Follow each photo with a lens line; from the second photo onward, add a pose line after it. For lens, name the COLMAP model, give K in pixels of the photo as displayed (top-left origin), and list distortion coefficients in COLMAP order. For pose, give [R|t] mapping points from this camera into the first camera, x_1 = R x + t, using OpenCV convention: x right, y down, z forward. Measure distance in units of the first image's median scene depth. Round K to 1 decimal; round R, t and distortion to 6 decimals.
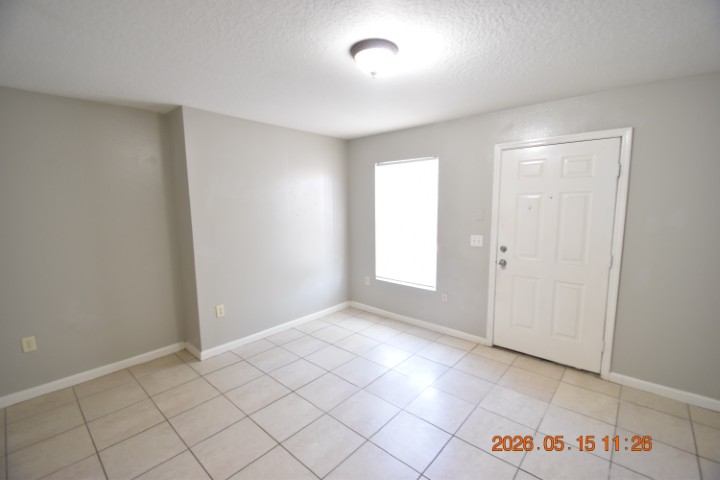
lens RADIAL K [[315.2, 0, 358.6], [0, 315.2, 242.8], [0, 0, 1]] dist [0.015071, -0.017254]
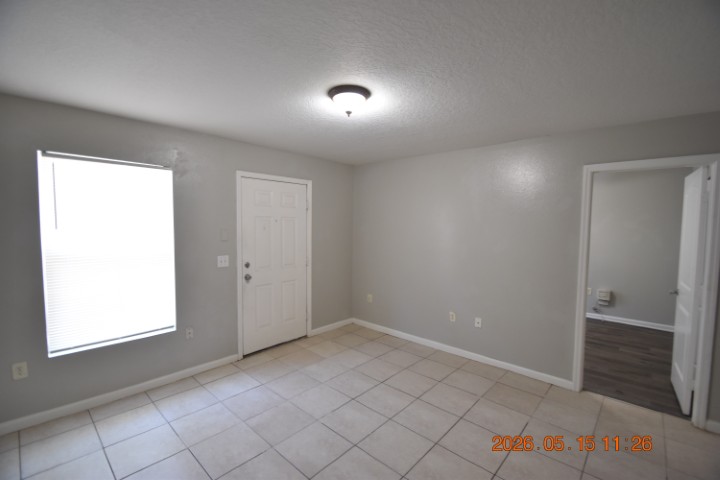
lens RADIAL K [[315.2, 0, 358.6], [0, 315.2, 242.8], [0, 0, 1]] dist [0.015071, -0.017254]
pose [[0.013961, -0.051853, 0.998557, -0.624702], [0.113267, 0.992308, 0.049945, -0.067107], [-0.993466, 0.112406, 0.019727, 0.555492]]
